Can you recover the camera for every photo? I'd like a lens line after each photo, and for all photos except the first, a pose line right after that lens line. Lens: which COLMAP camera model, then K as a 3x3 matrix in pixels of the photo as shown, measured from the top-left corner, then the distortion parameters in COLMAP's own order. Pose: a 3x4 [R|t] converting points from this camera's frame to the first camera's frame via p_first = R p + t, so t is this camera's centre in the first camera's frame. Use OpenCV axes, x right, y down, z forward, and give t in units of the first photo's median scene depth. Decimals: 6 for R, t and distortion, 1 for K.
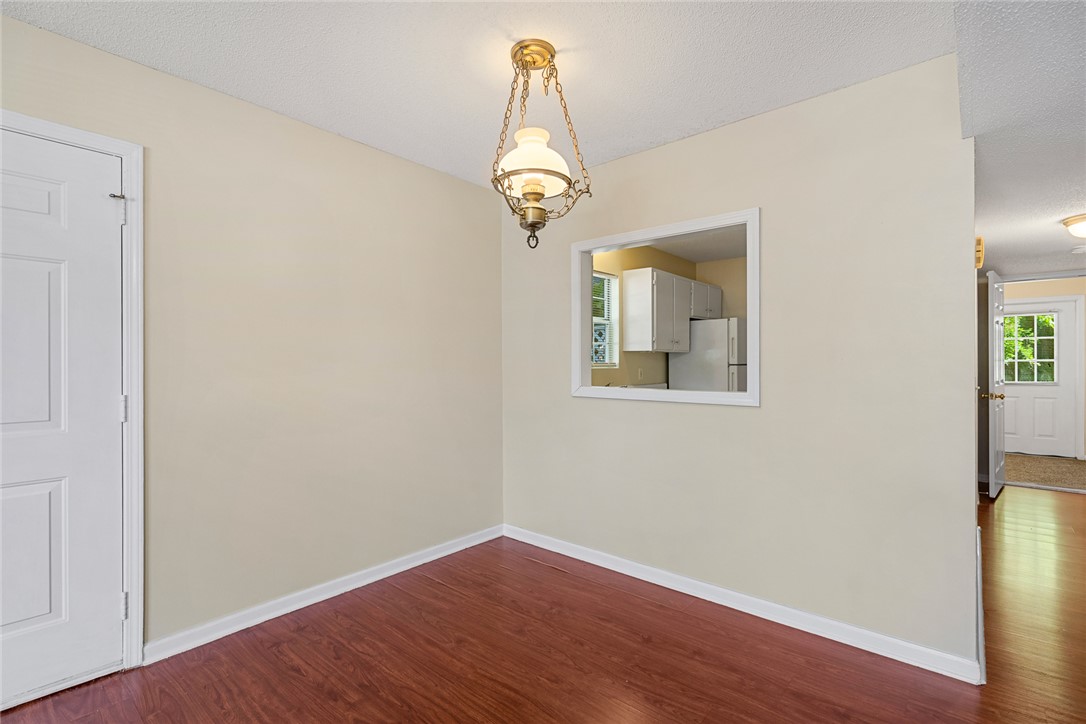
lens RADIAL K [[495.9, 0, 533.3], [0, 495.9, 360.8], [0, 0, 1]] dist [-0.006320, 0.002382]
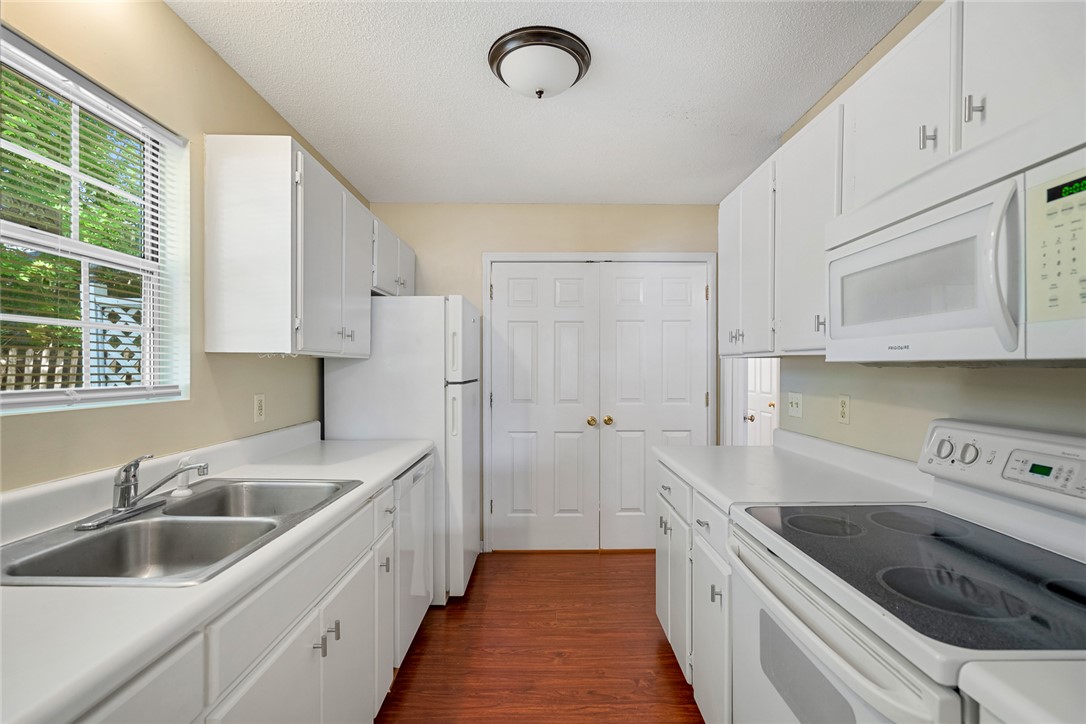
lens RADIAL K [[495.9, 0, 536.1], [0, 495.9, 367.5], [0, 0, 1]] dist [-0.006320, 0.002382]
pose [[0.757117, 0.003982, 0.653267, 0.126069], [-0.003679, 0.999992, -0.001831, -0.008516], [-0.653269, -0.001017, 0.757125, 0.557049]]
